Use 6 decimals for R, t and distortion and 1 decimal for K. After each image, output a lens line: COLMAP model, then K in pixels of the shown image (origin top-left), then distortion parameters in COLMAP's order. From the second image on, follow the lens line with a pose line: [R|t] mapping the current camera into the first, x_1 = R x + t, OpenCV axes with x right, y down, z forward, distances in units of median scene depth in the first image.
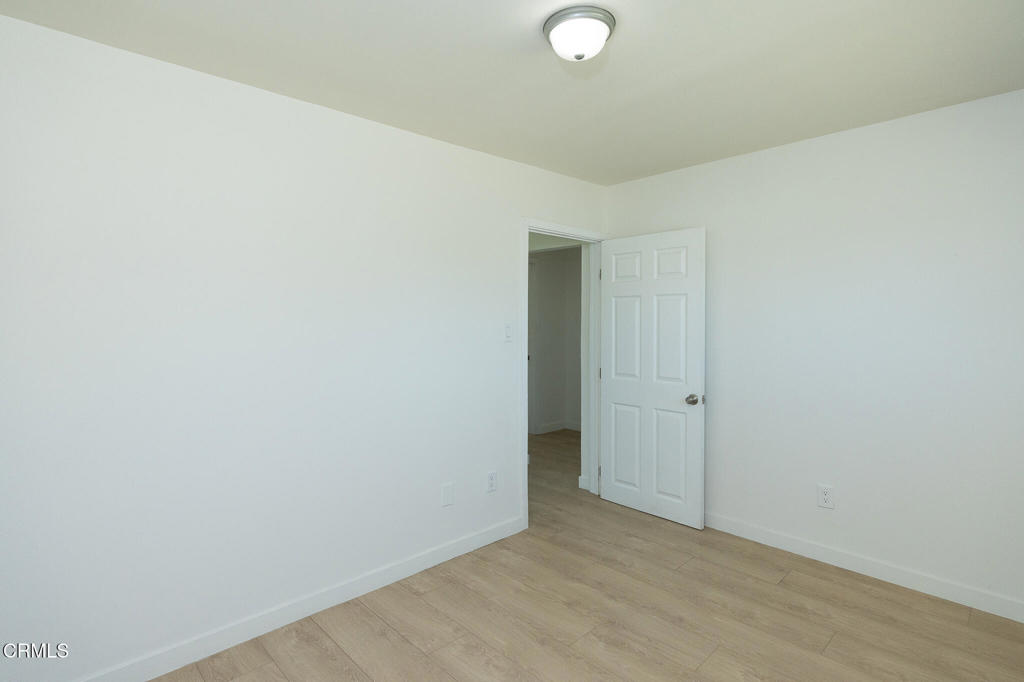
lens RADIAL K [[505.1, 0, 508.1], [0, 505.1, 329.2], [0, 0, 1]] dist [-0.000244, 0.000031]
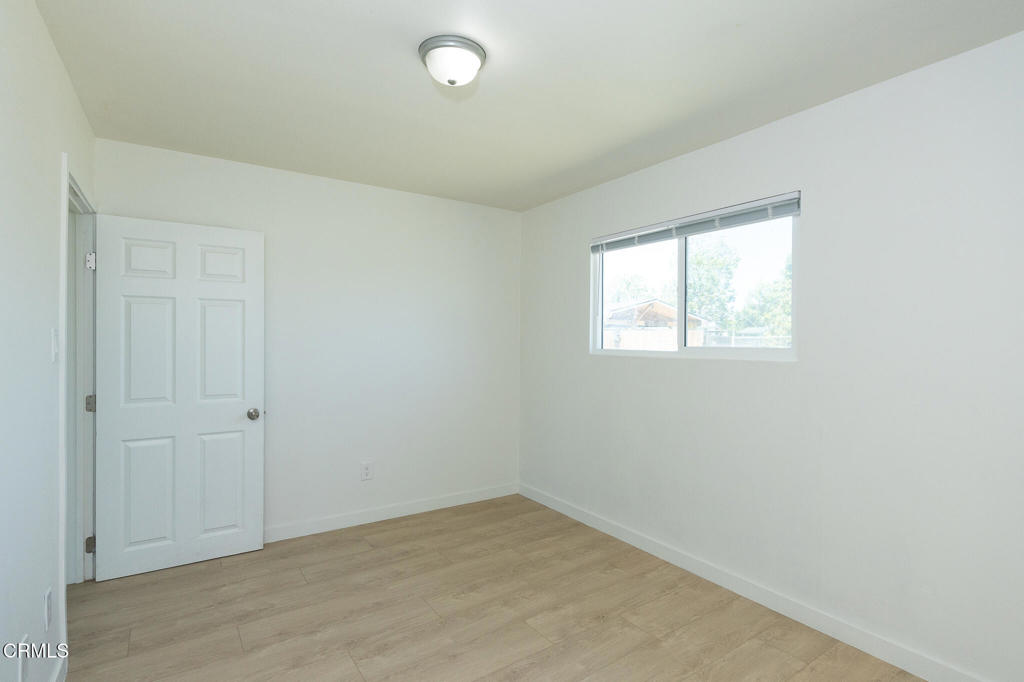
lens RADIAL K [[503.4, 0, 512.0], [0, 503.4, 341.0], [0, 0, 1]] dist [0.000117, 0.000189]
pose [[0.169249, -0.007172, 0.985547, -0.554868], [0.007811, 0.999952, 0.005935, 0.002527], [-0.985542, 0.006694, 0.169296, 0.433929]]
